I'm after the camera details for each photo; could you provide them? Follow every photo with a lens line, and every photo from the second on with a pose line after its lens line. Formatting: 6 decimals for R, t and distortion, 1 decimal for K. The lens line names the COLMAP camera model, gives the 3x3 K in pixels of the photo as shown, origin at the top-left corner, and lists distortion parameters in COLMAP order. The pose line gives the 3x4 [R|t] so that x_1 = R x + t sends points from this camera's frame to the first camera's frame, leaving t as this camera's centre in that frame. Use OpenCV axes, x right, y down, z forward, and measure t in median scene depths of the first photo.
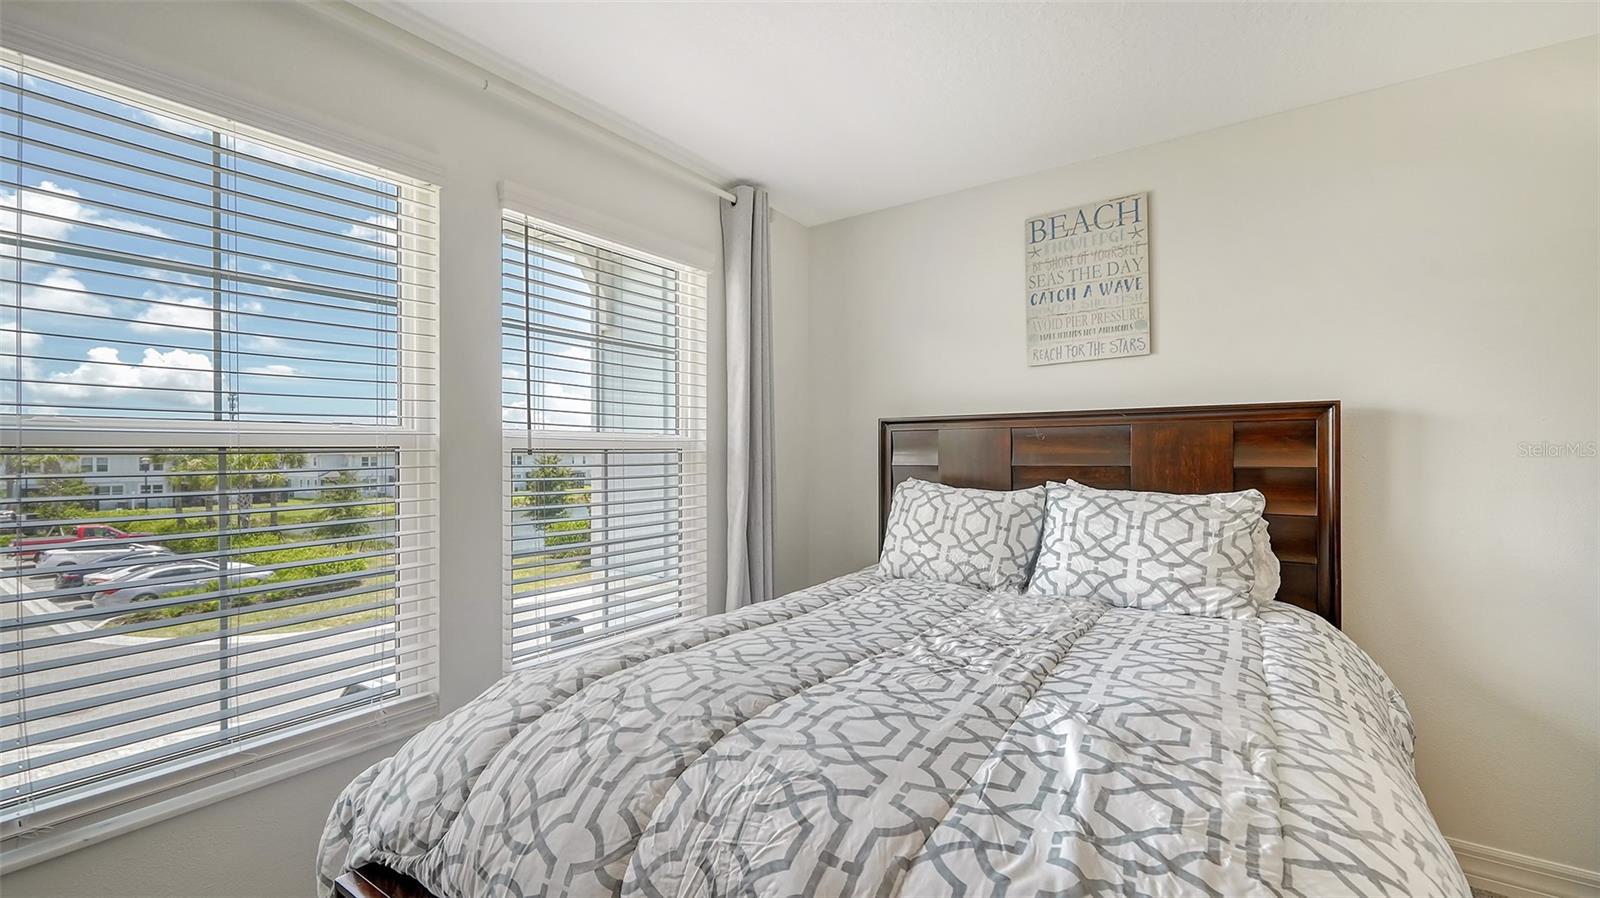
lens RADIAL K [[667.4, 0, 793.1], [0, 667.4, 448.0], [0, 0, 1]] dist [0.002375, 0.000002]
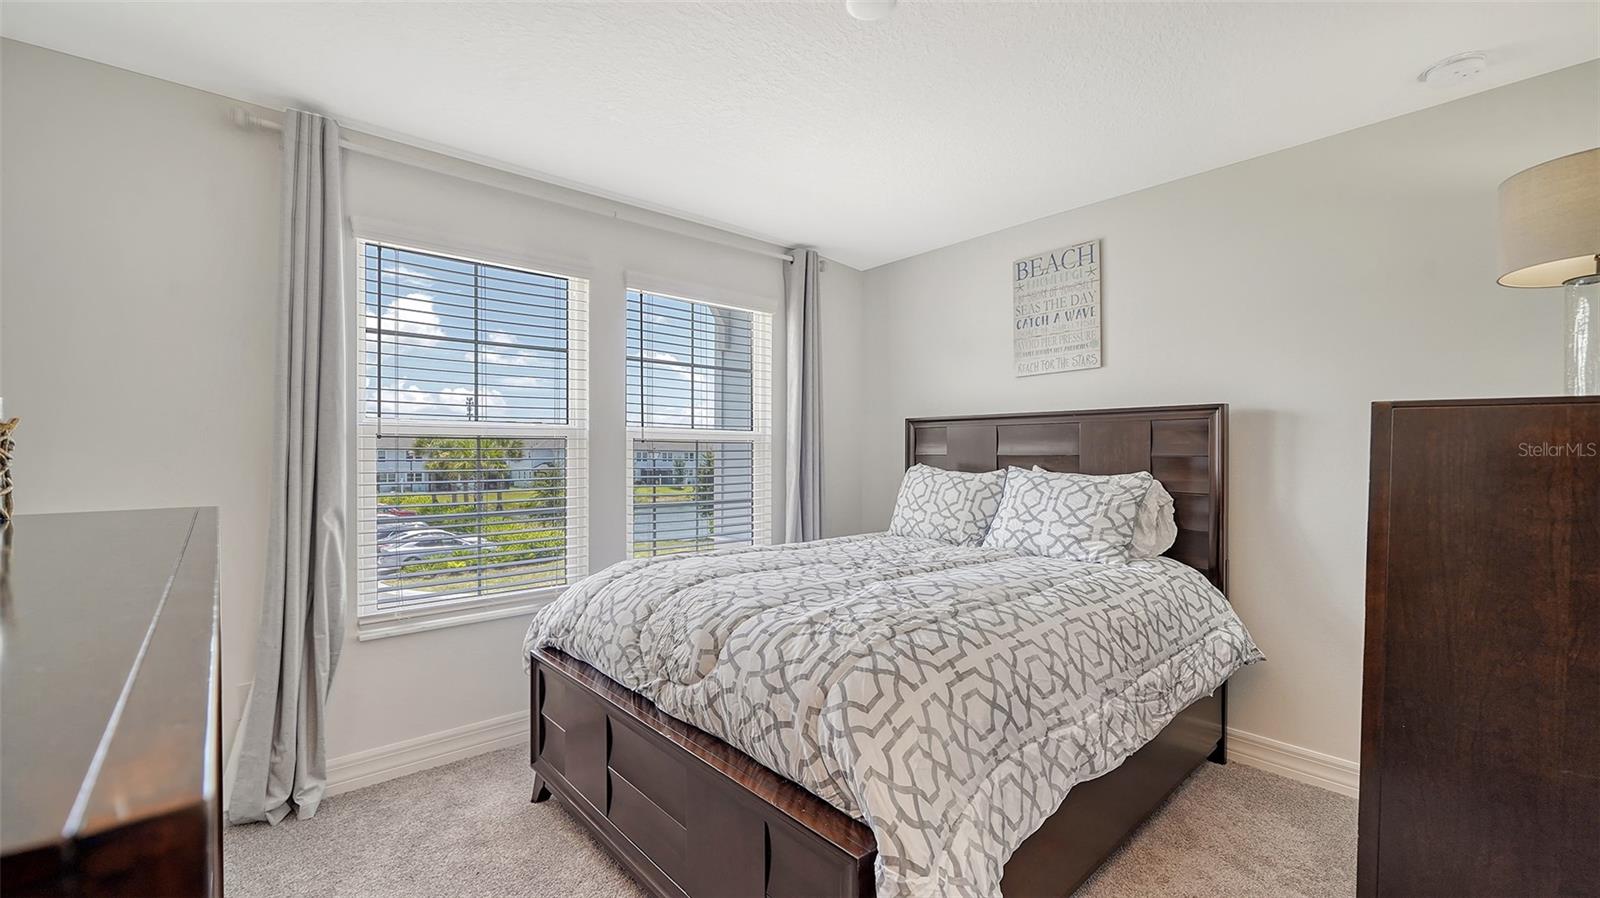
lens RADIAL K [[650.9, 0, 793.9], [0, 650.9, 460.1], [0, 0, 1]] dist [-0.000220, -0.000022]
pose [[0.972293, 0.012135, -0.233450, 0.278995], [-0.007529, 0.999759, 0.020611, 0.015599], [0.233644, -0.018283, 0.972150, -0.367219]]
